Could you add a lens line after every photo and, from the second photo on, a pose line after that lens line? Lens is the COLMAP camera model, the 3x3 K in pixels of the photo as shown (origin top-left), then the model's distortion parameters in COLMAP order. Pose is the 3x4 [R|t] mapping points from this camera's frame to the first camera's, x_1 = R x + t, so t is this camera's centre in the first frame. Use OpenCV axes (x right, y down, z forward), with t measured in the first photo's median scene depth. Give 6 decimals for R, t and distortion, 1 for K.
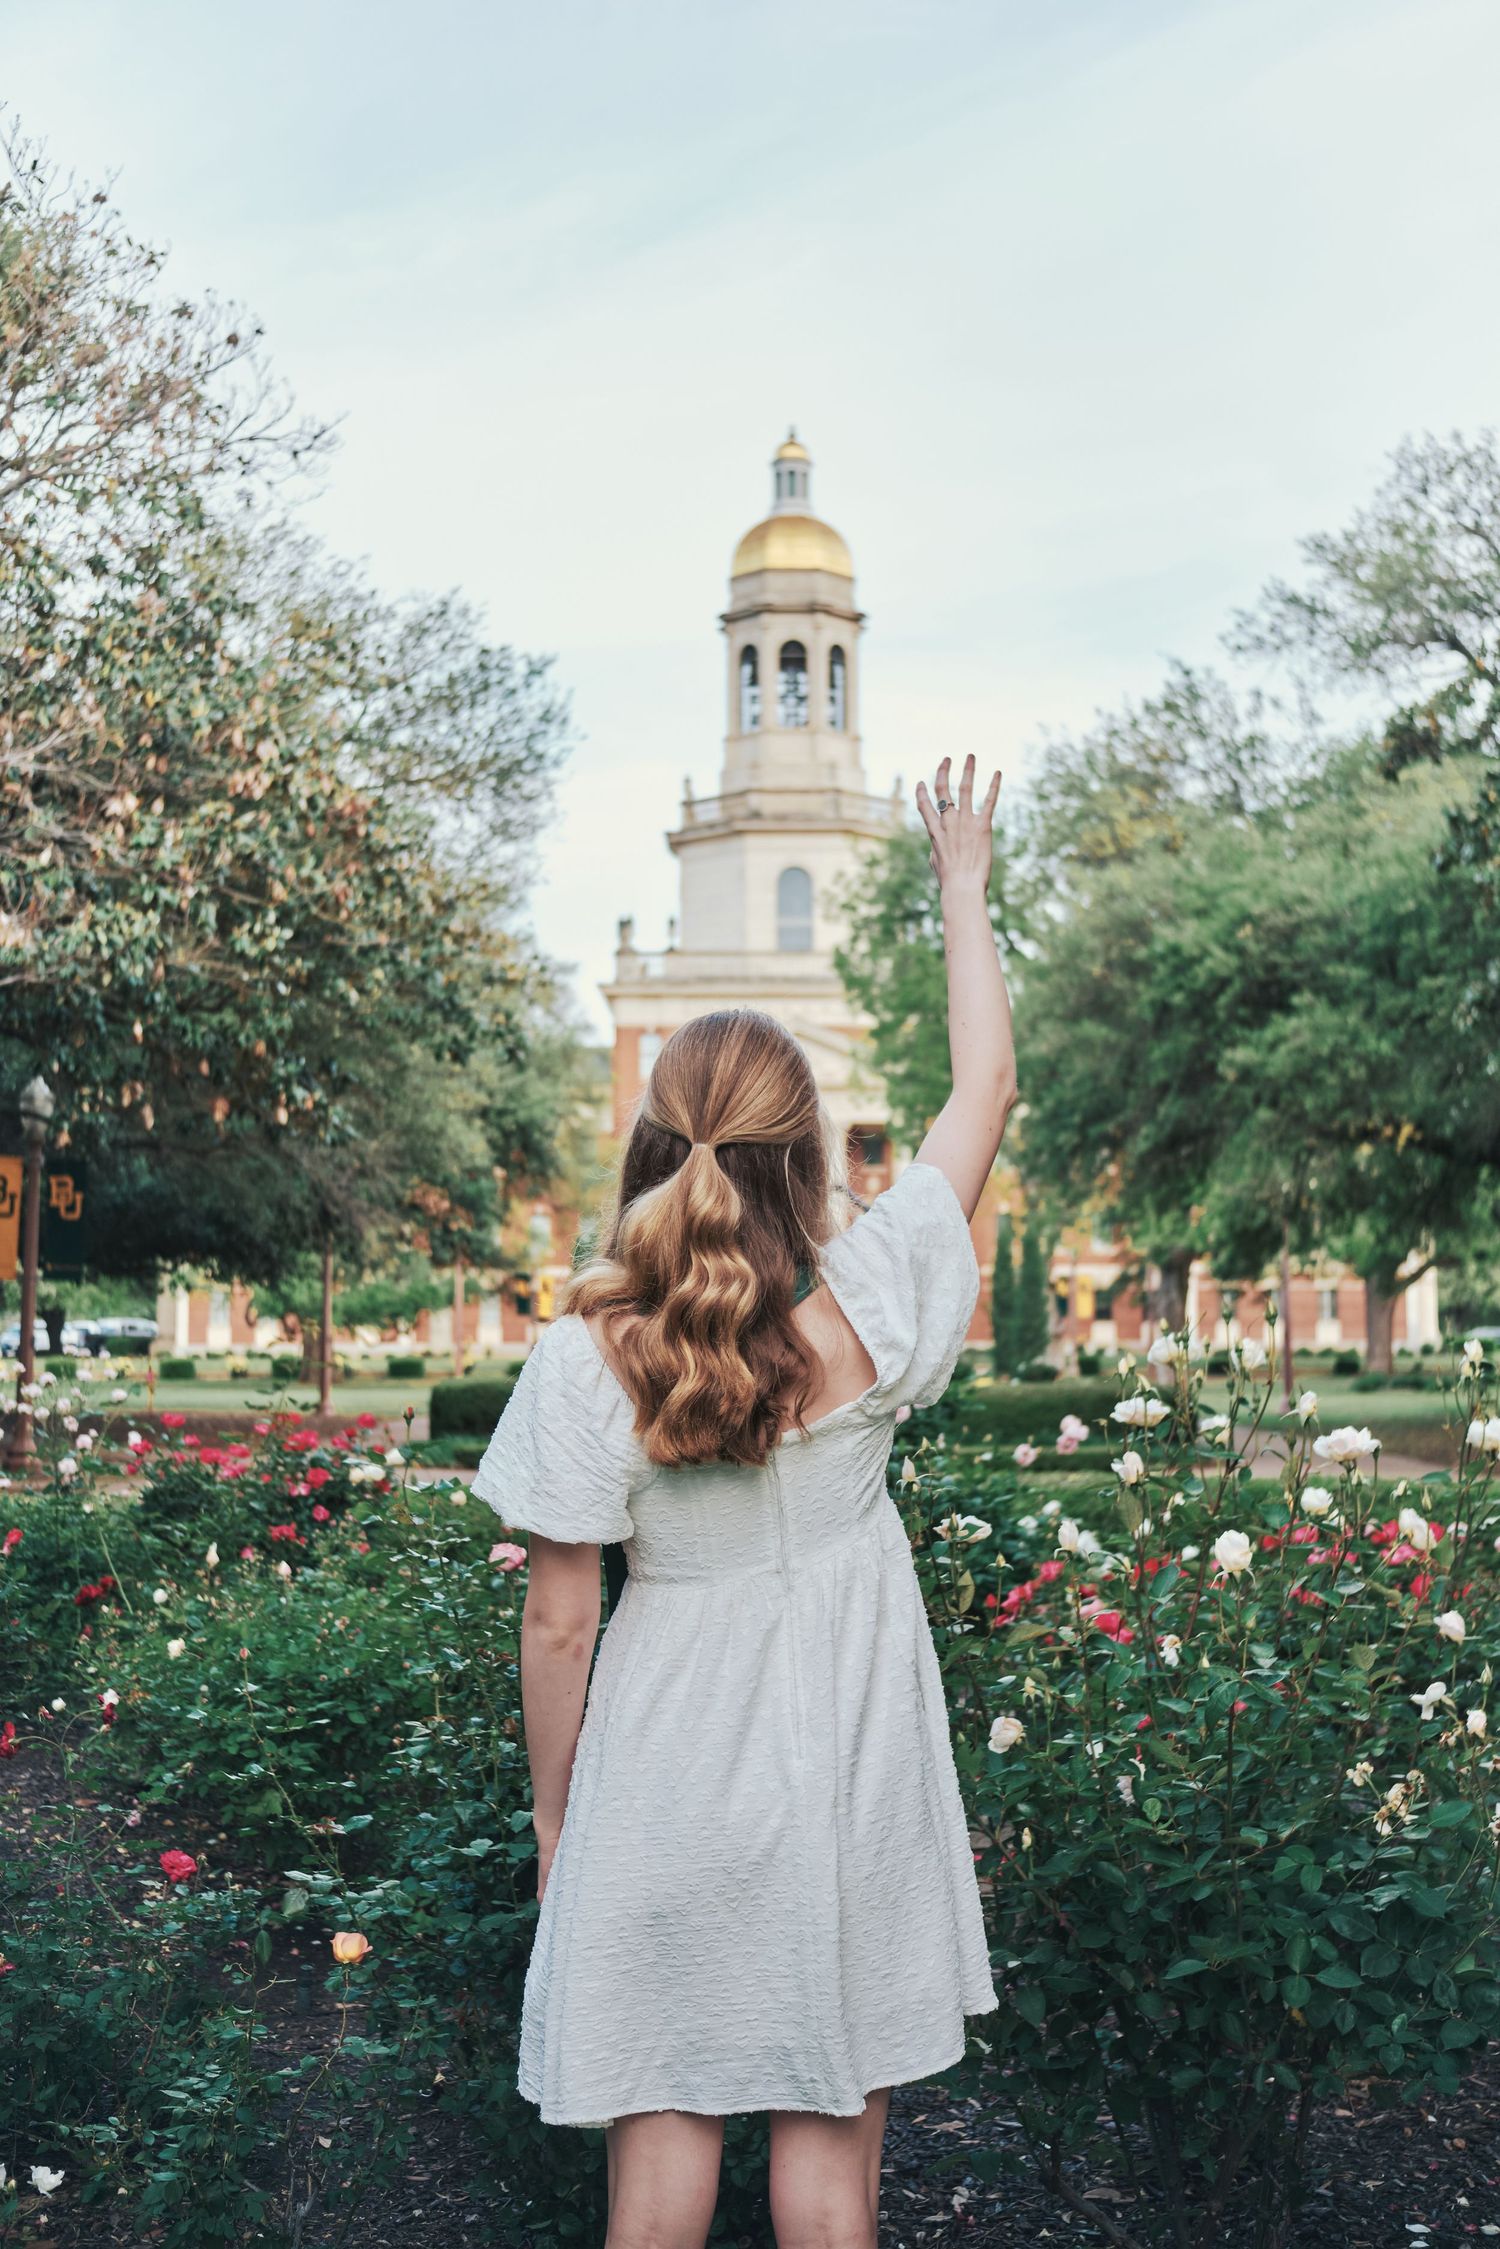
lens RADIAL K [[2681.9, 0, 750.0], [0, 2681.9, 1097.5], [0, 0, 1]] dist [0.009557, -0.086621]
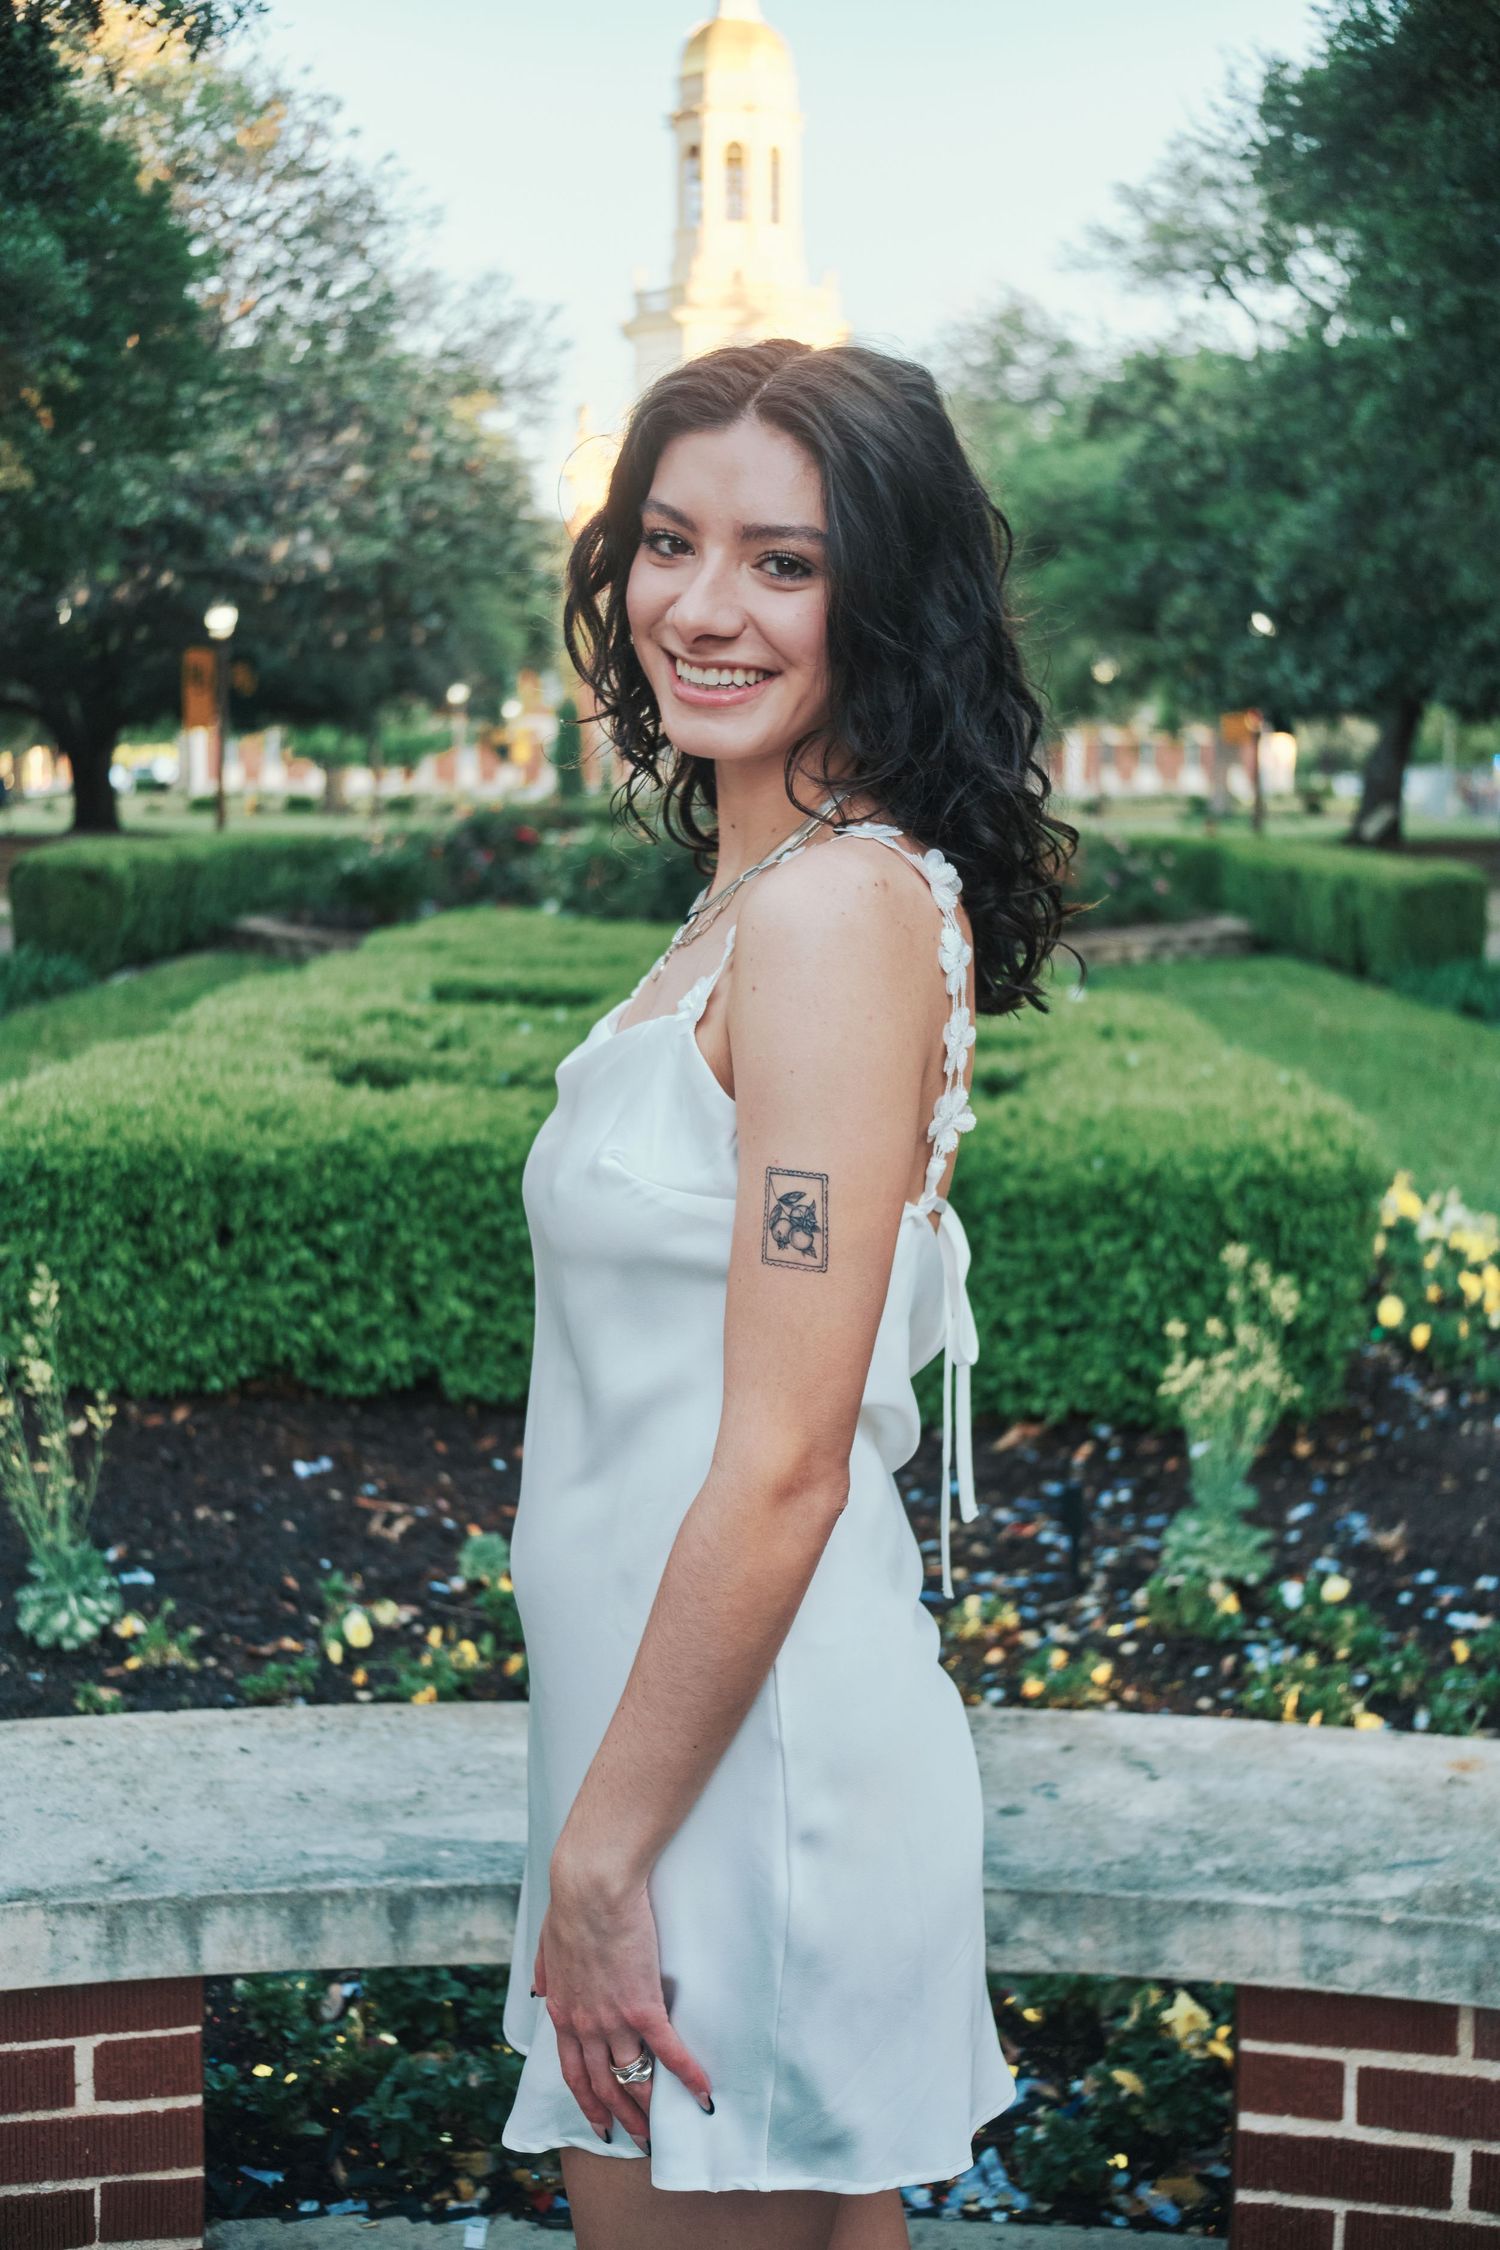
lens RADIAL K [[2683.1, 0, 750.0], [0, 2683.1, 1098.0], [0, 0, 1]] dist [0.009557, -0.086621]
pose [[0.999720, 0.001469, 0.023614, -0.003305], [-0.006271, 0.978825, 0.204605, -0.016534], [-0.022814, -0.204696, 0.978560, -0.201710]]
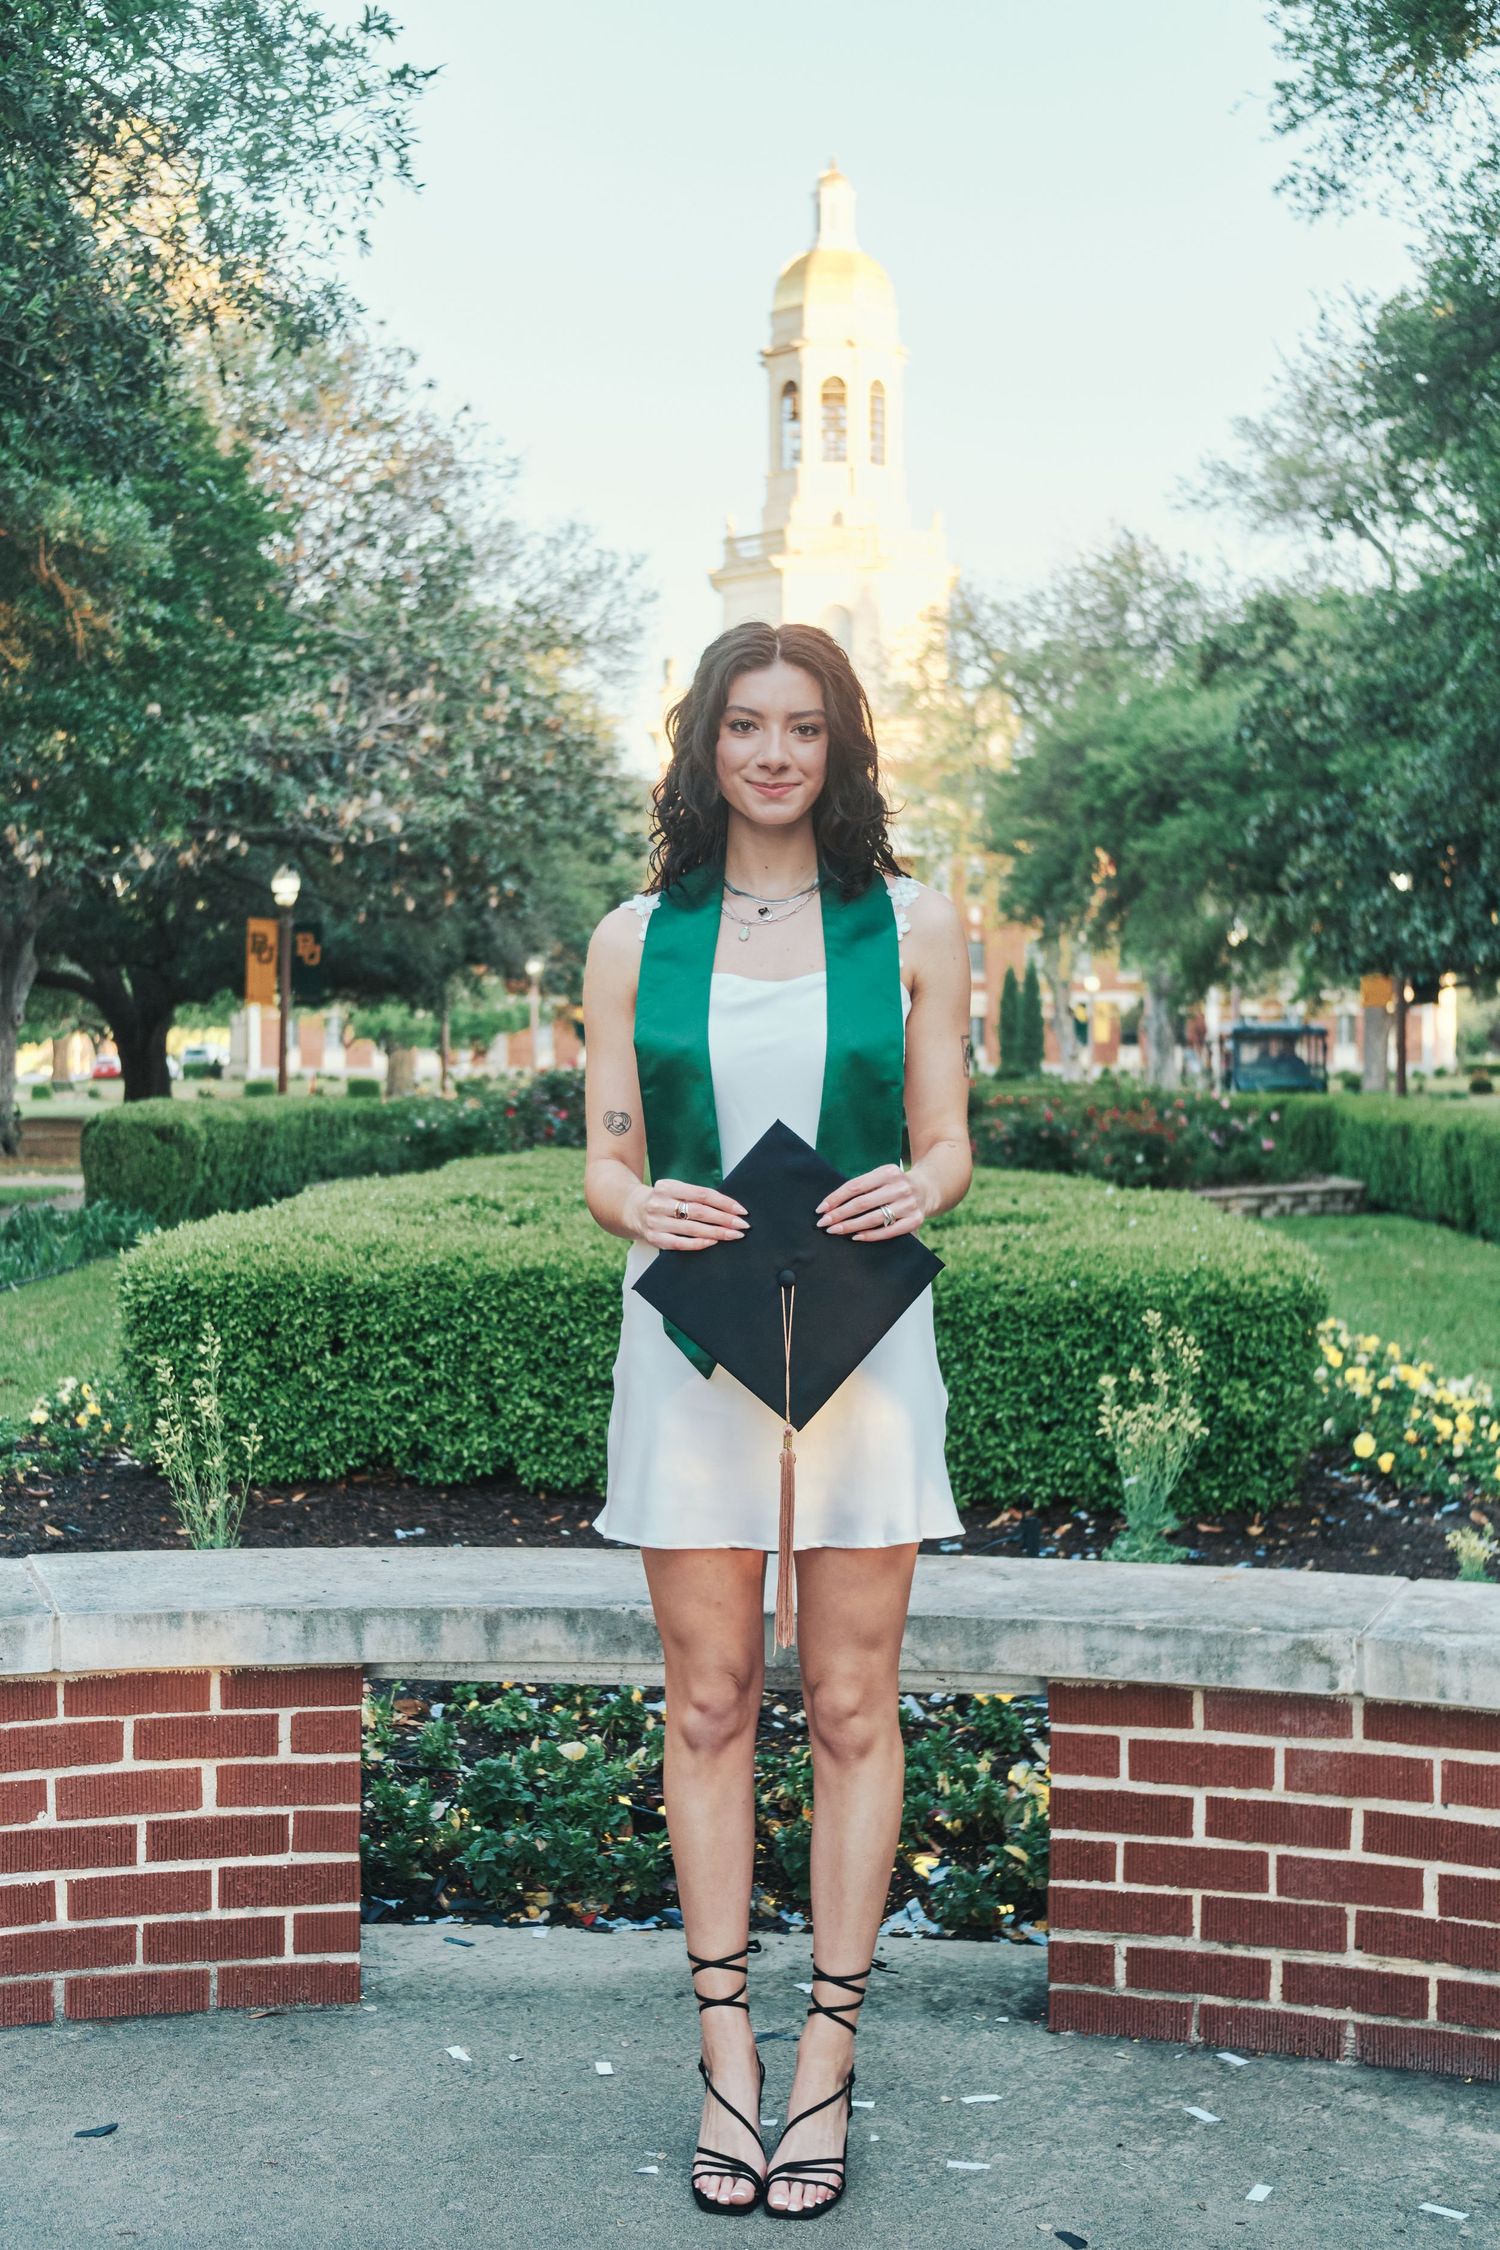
lens RADIAL K [[3036.7, 0, 656.3], [0, 3036.7, 1129.0], [0, 0, 1]] dist [-0.012063, -0.009306]
pose [[0.999033, -0.001140, -0.043953, -0.000911], [0.005855, 0.994210, 0.107296, -0.015157], [0.043577, -0.107449, 0.993255, -0.230451]]
